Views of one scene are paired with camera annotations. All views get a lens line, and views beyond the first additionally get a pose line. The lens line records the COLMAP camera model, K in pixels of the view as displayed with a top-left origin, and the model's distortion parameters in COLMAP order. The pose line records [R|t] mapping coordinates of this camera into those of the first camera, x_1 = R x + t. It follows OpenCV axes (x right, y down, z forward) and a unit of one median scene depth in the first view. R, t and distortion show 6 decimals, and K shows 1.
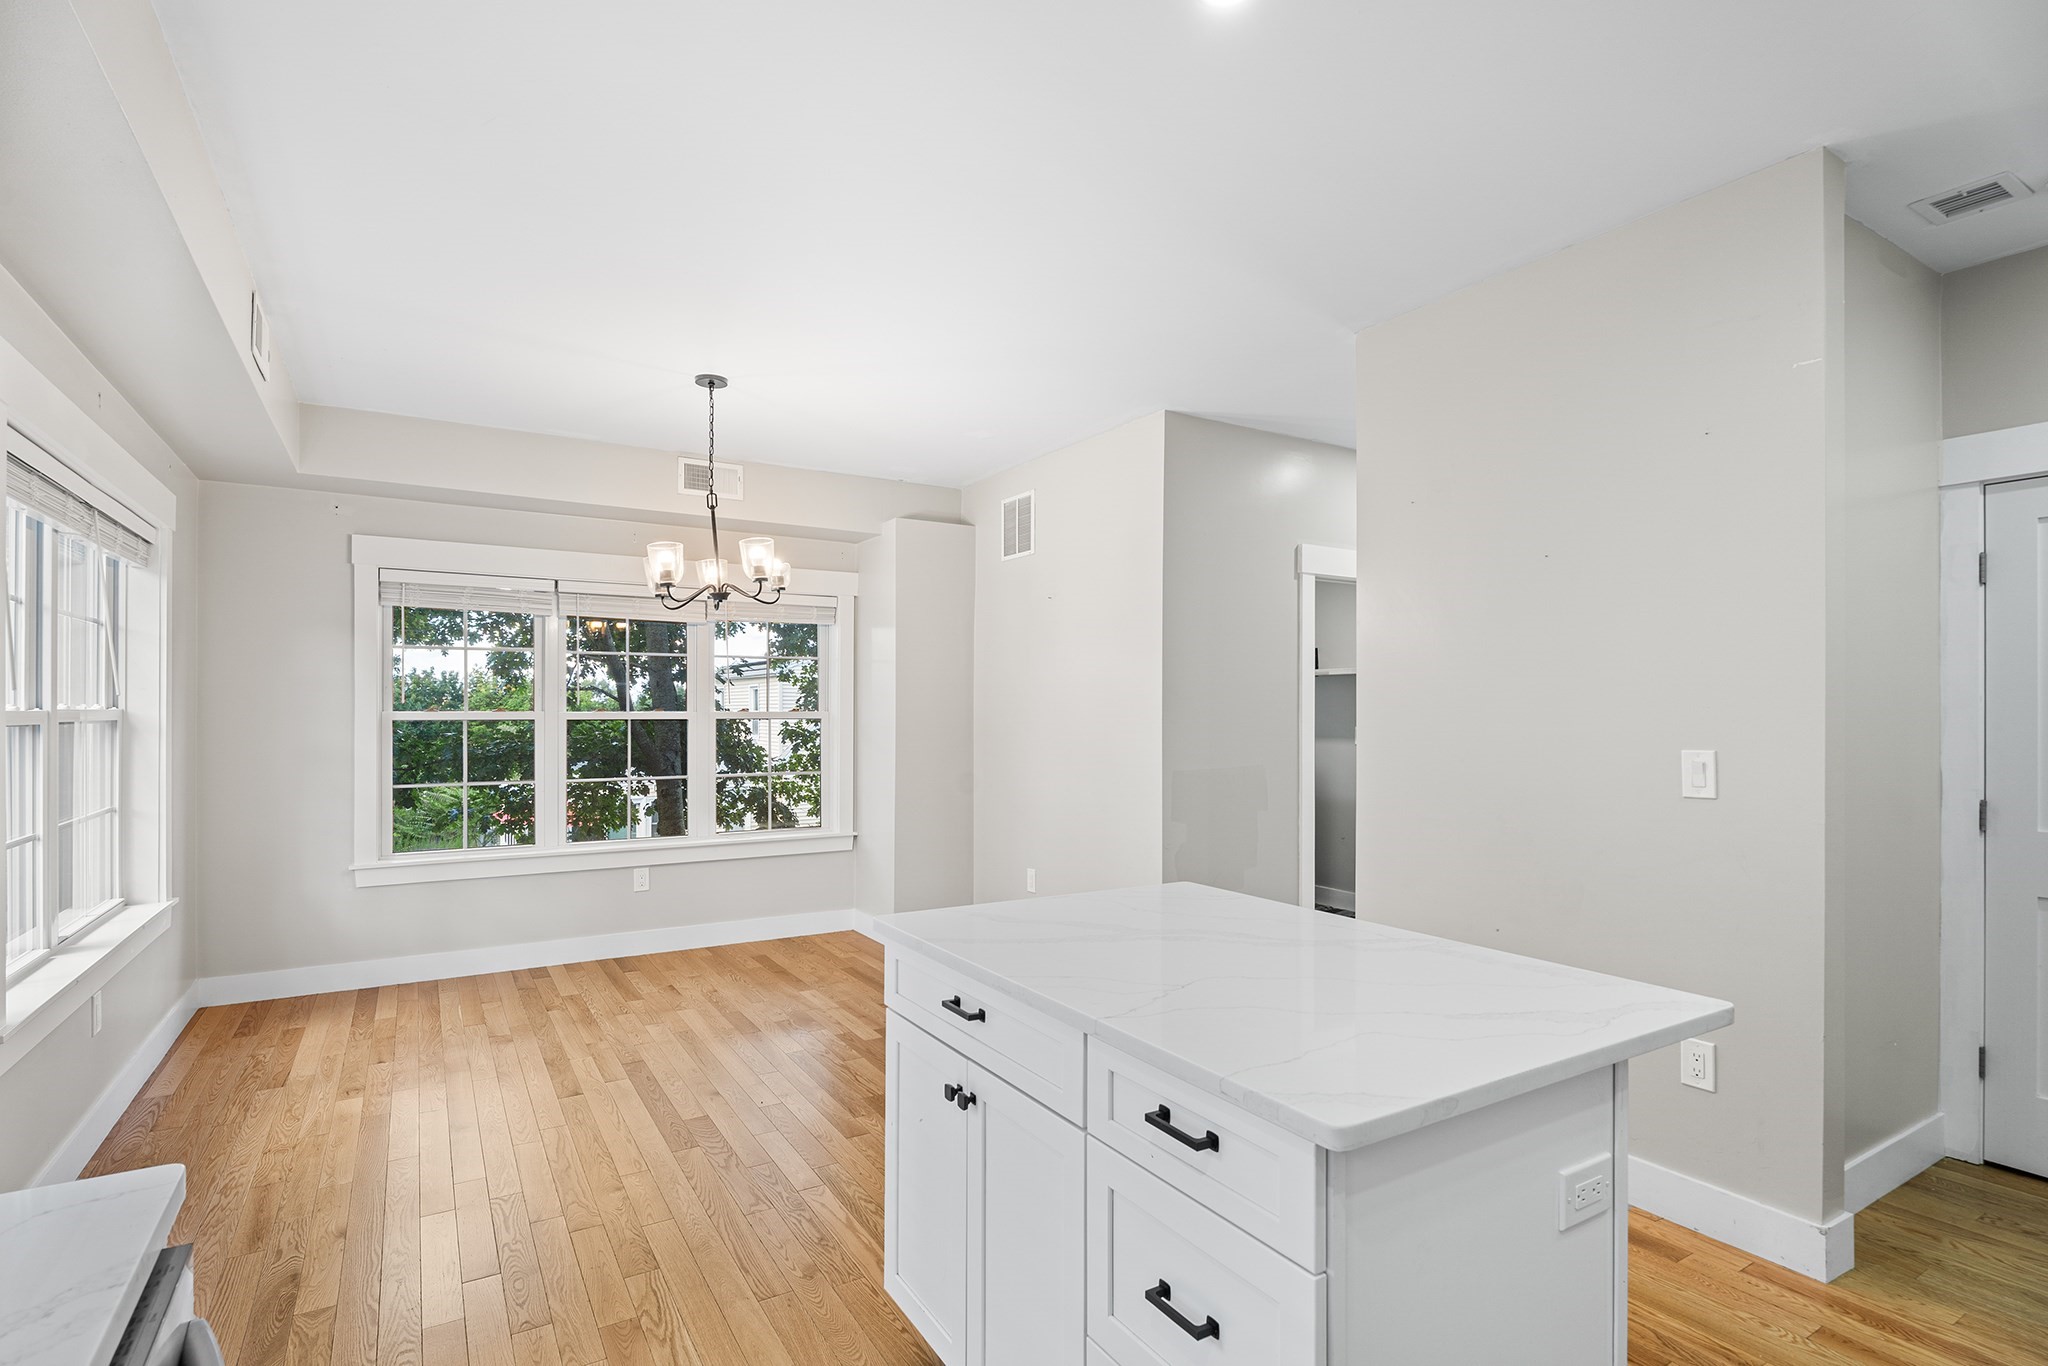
lens RADIAL K [[1010.9, 0, 1026.4], [0, 1010.9, 720.3], [0, 0, 1]] dist [-0.010432, -0.000998]
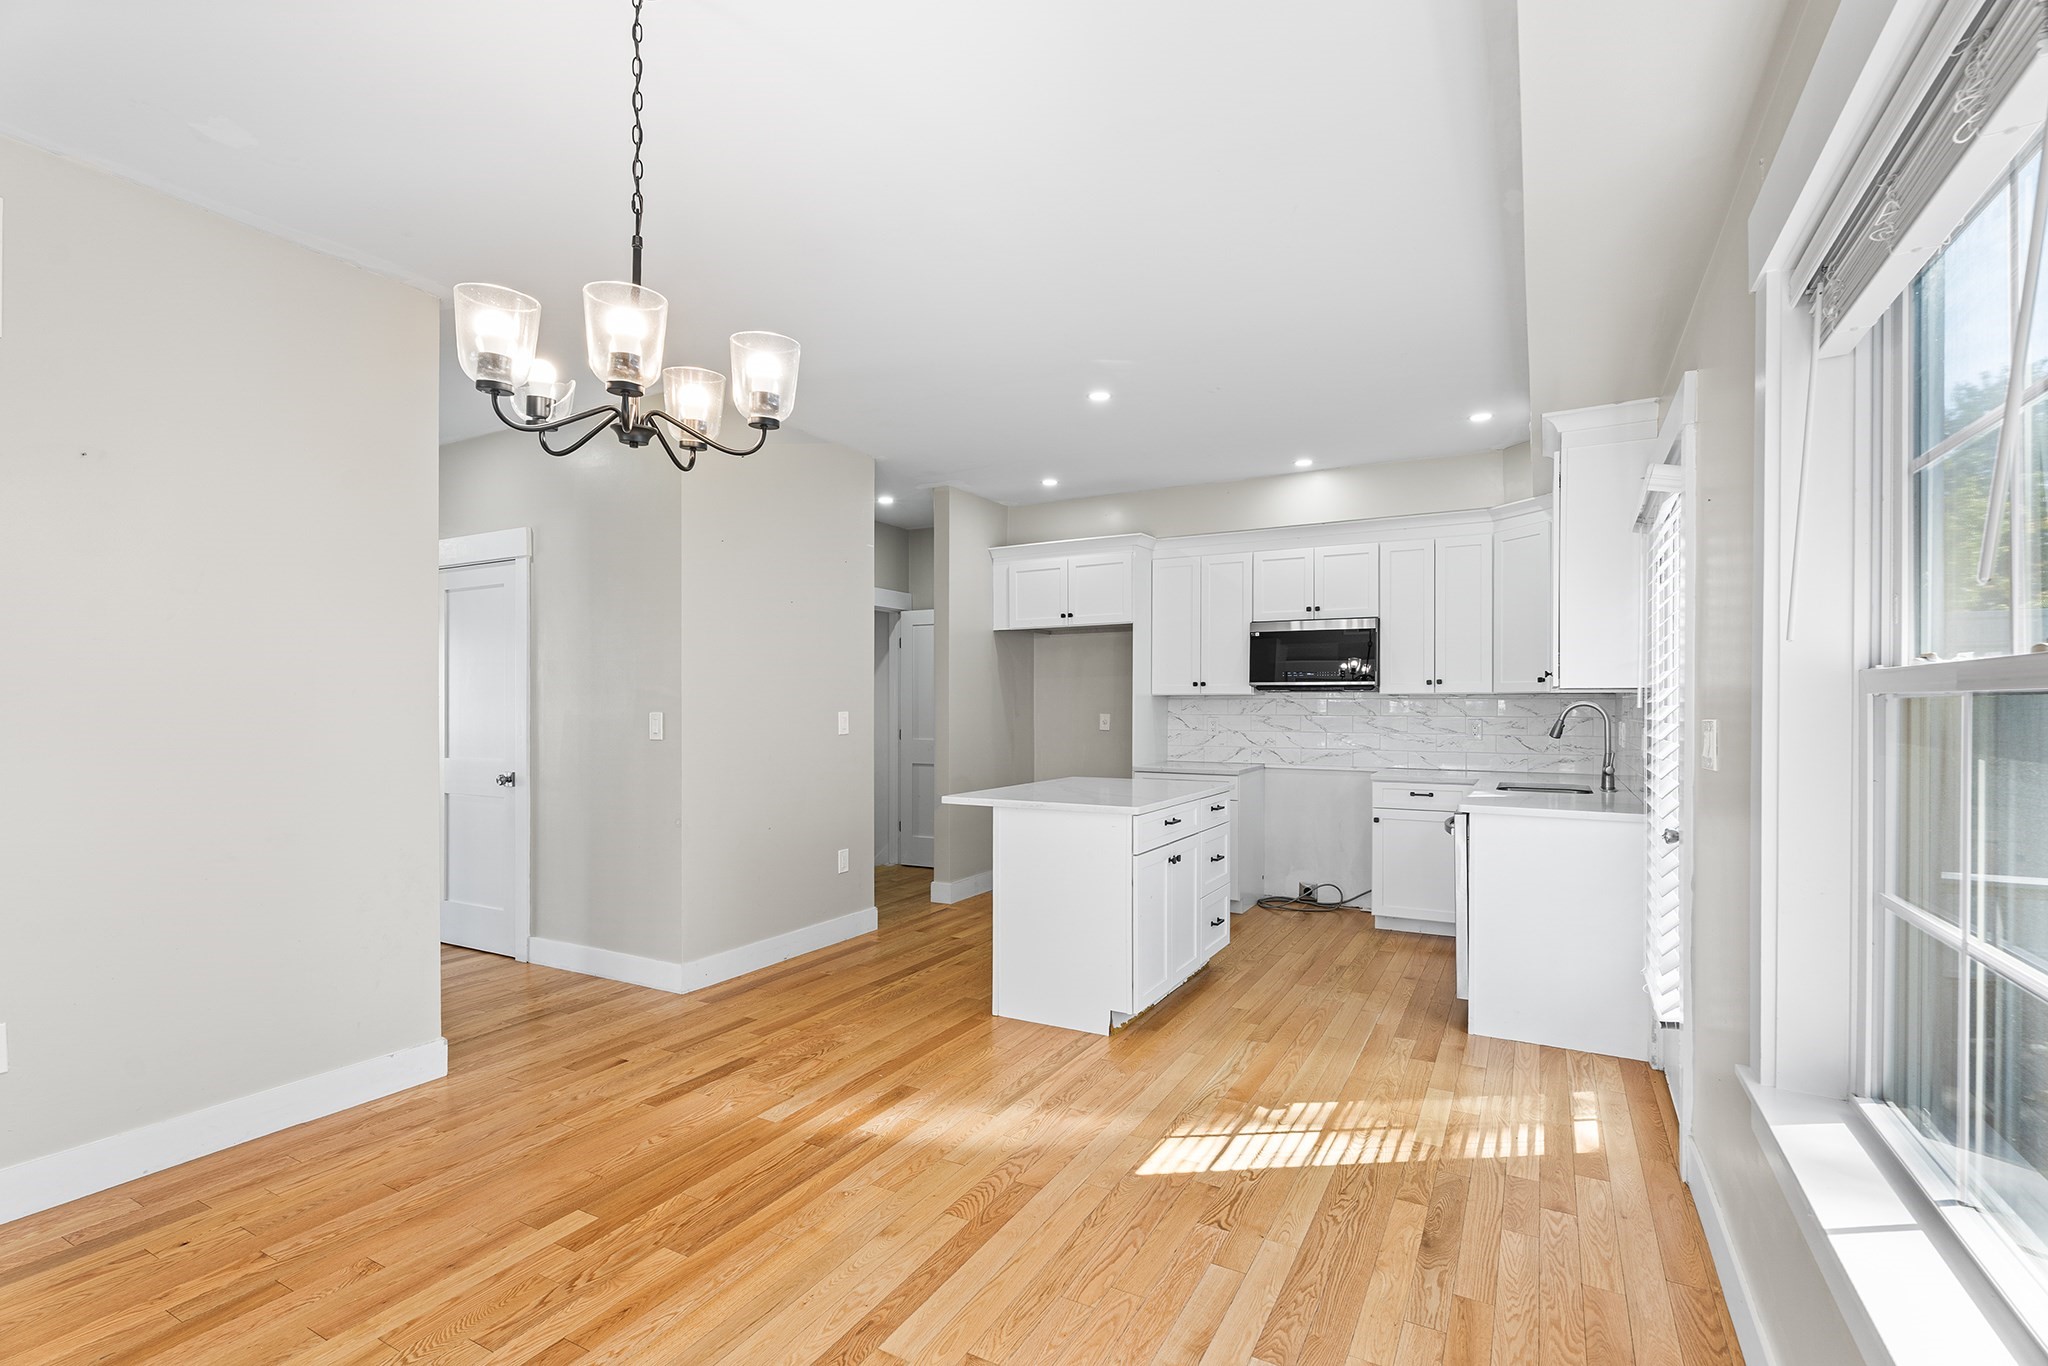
lens RADIAL K [[938.4, 0, 1019.9], [0, 938.4, 714.4], [0, 0, 1]] dist [0.001302, 0.000538]
pose [[-0.495165, -0.013095, 0.868700, -0.697137], [0.005133, 0.999825, 0.017998, 0.000987], [-0.868784, 0.013371, -0.495011, 0.943211]]
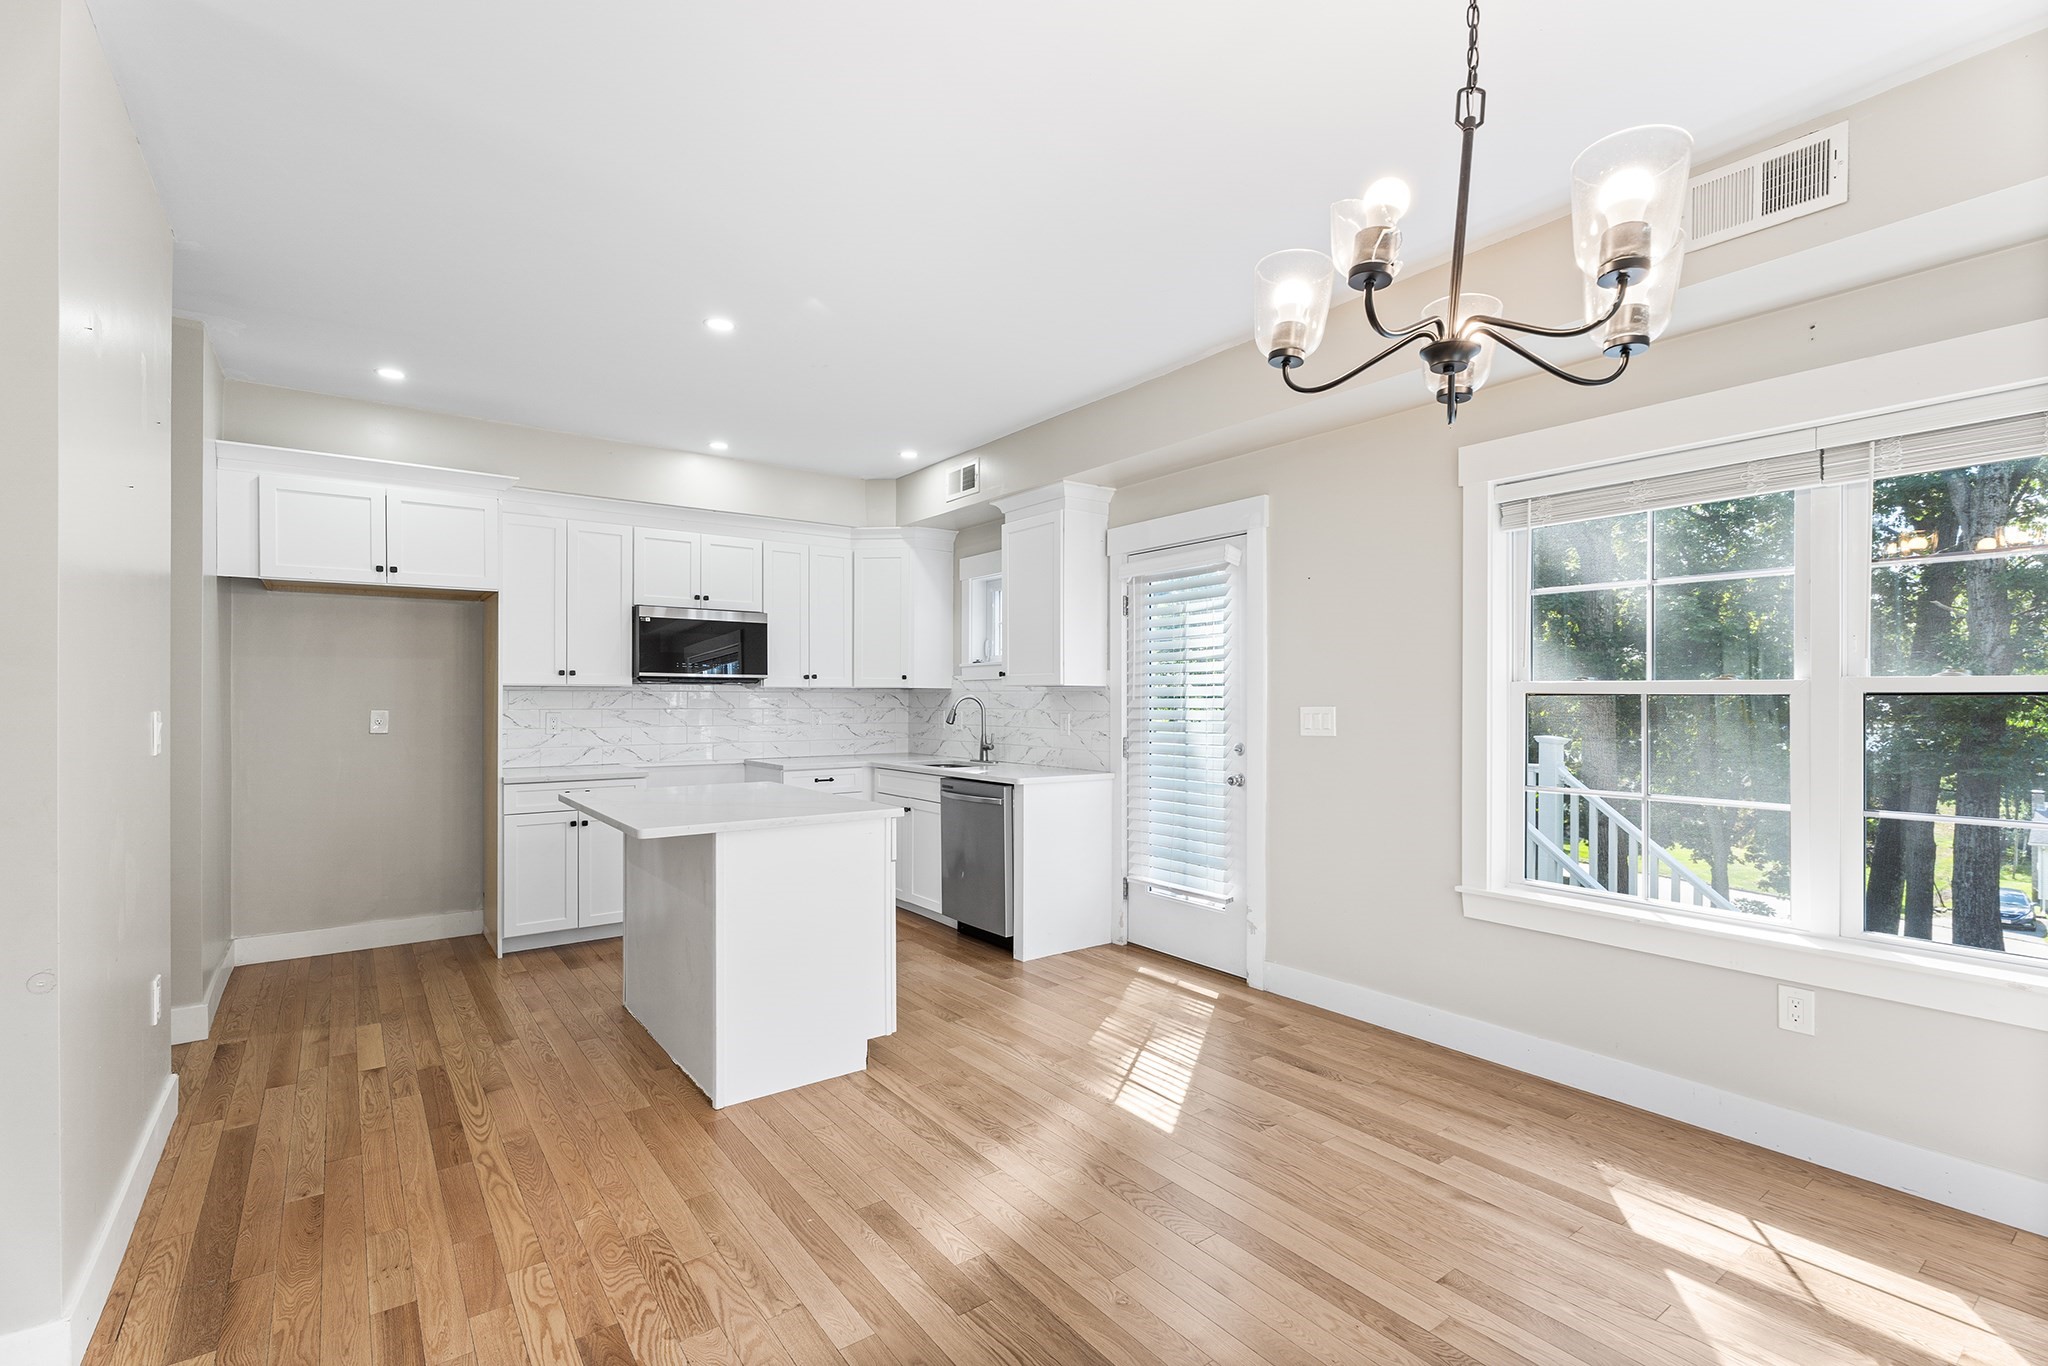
lens RADIAL K [[913.9, 0, 1016.2], [0, 913.9, 695.6], [0, 0, 1]] dist [0.004483, 0.000611]
pose [[-0.996110, -0.003966, -0.088032, -0.097753], [-0.004446, 0.999976, 0.005259, 0.002252], [0.088009, 0.005630, -0.996104, 1.183136]]
